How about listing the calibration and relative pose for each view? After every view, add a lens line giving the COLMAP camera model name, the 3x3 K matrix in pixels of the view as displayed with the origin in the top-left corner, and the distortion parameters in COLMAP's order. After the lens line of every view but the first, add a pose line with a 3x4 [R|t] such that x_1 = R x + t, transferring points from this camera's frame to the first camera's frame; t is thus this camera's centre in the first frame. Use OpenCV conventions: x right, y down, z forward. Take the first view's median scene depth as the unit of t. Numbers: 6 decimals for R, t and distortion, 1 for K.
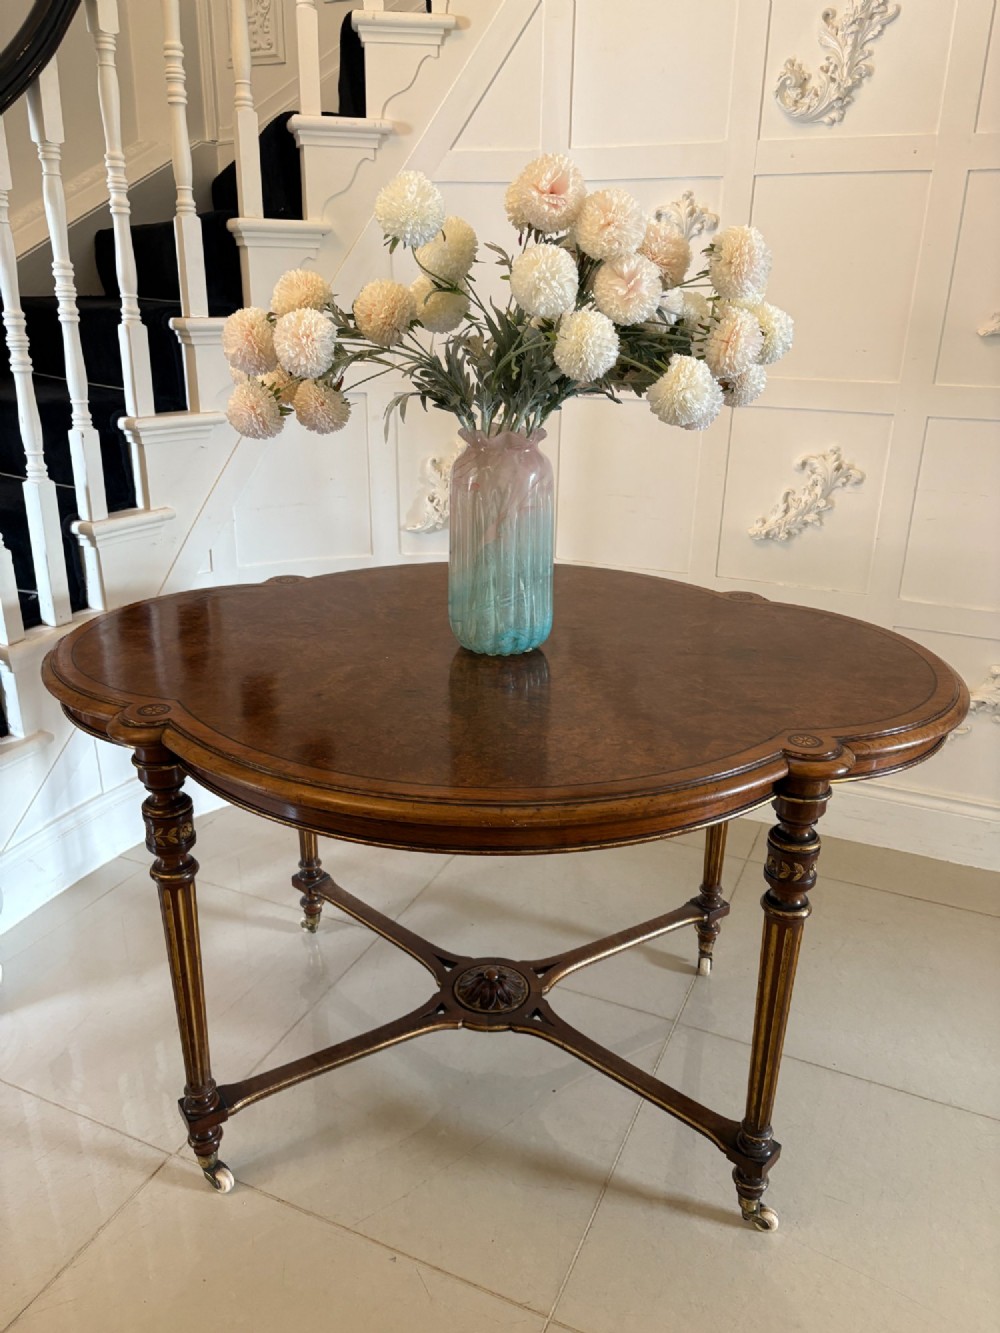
lens RADIAL K [[1015.3, 0, 509.3], [0, 1015.3, 680.0], [0, 0, 1]] dist [0.058185, -0.093855]
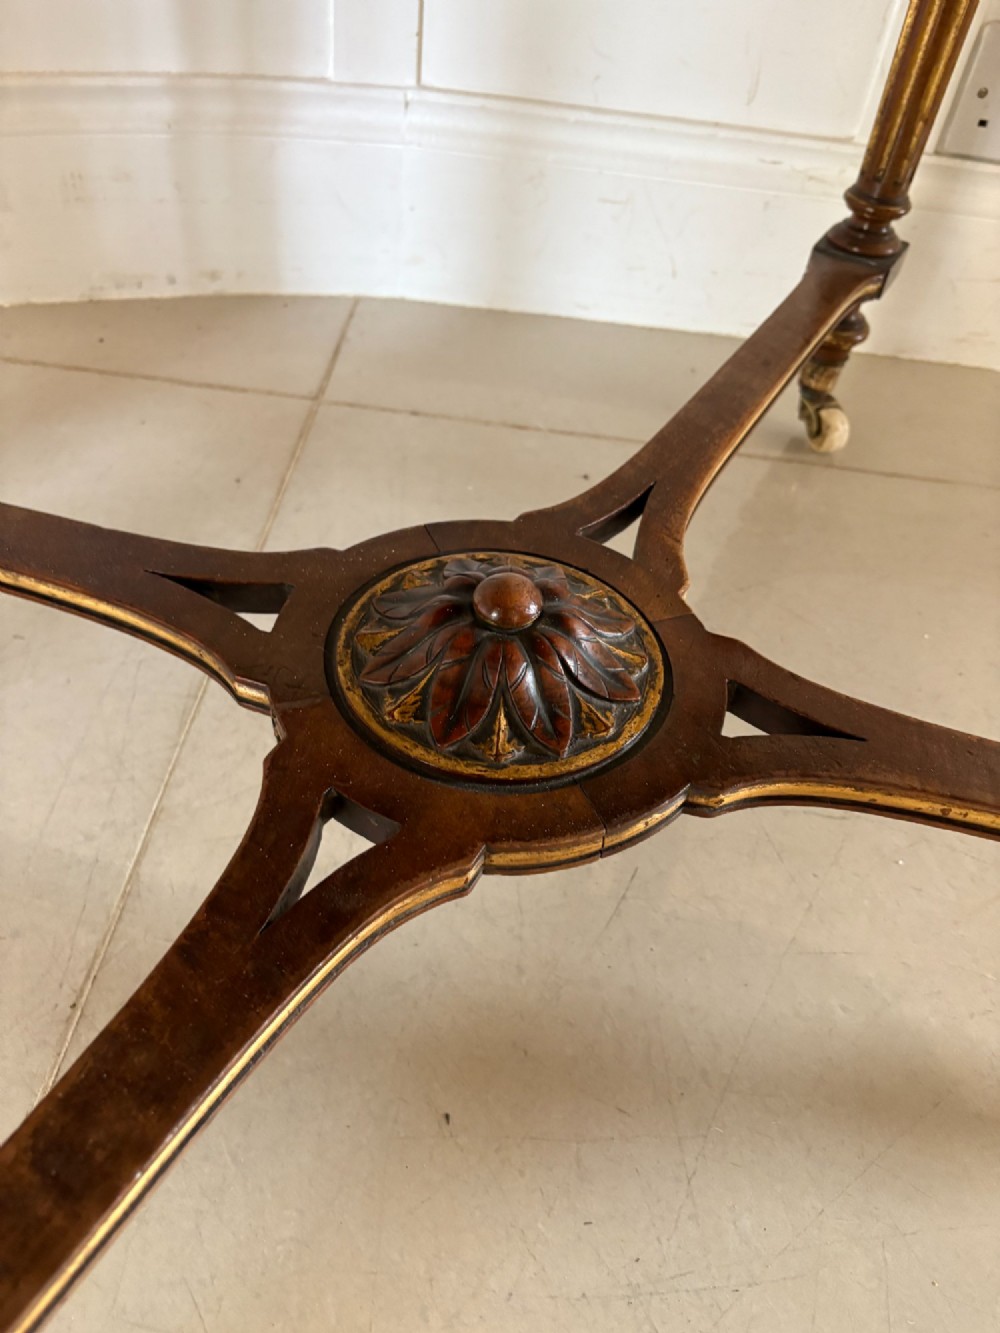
lens RADIAL K [[1015.3, 0, 509.3], [0, 1015.3, 680.0], [0, 0, 1]] dist [0.058185, -0.093855]
pose [[0.879903, -0.282216, 0.382262, -0.116622], [0.091155, 0.889821, 0.447113, 0.234616], [-0.466327, -0.358571, 0.808681, 0.922605]]
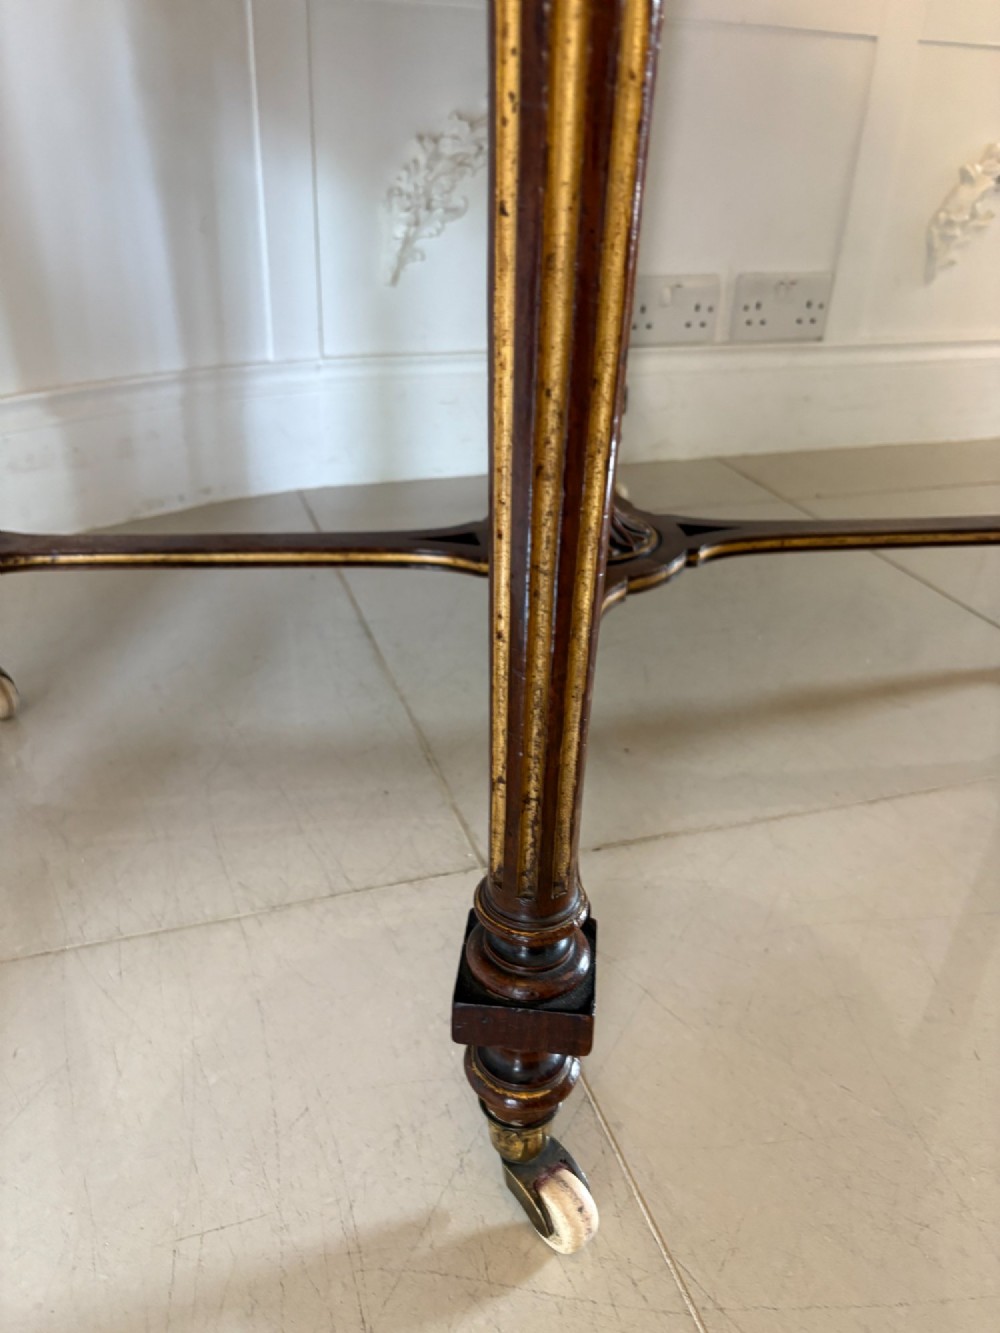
lens RADIAL K [[1063.5, 0, 500.0], [0, 1063.5, 666.5], [0, 0, 1]] dist [-0.033604, 0.092121]
pose [[0.634421, -0.360535, 0.683758, -0.473836], [0.256776, 0.932629, 0.253513, 0.248991], [-0.729093, 0.014739, 0.684256, 0.765078]]
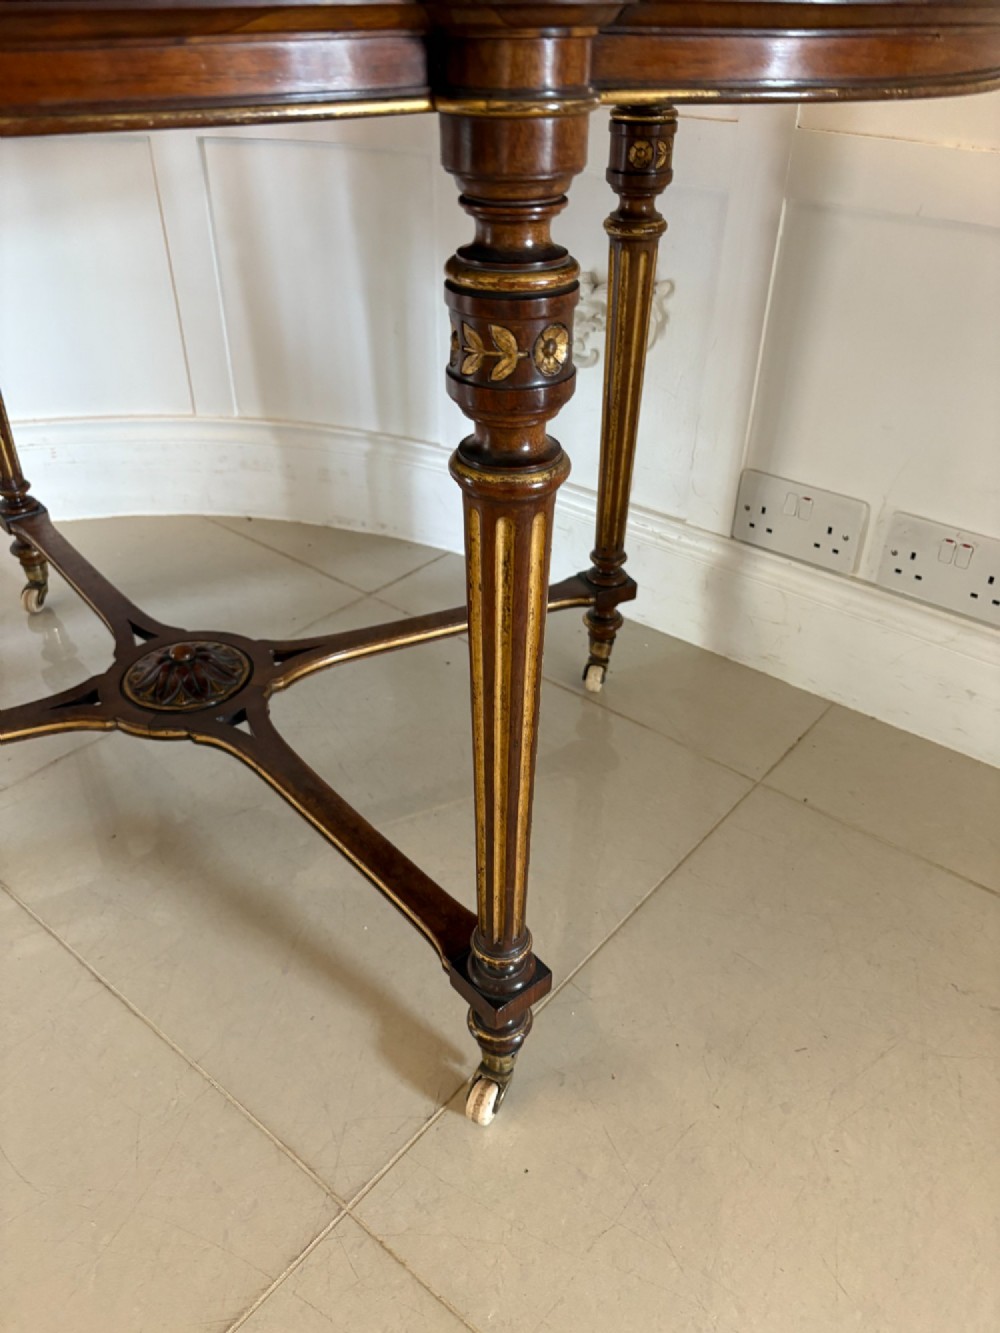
lens RADIAL K [[1015.3, 0, 509.3], [0, 1015.3, 680.0], [0, 0, 1]] dist [0.058185, -0.093855]
pose [[0.992085, 0.071351, -0.103323, 0.267051], [-0.045181, 0.970596, 0.236438, 0.173418], [0.117155, -0.229898, 0.966137, 0.492194]]
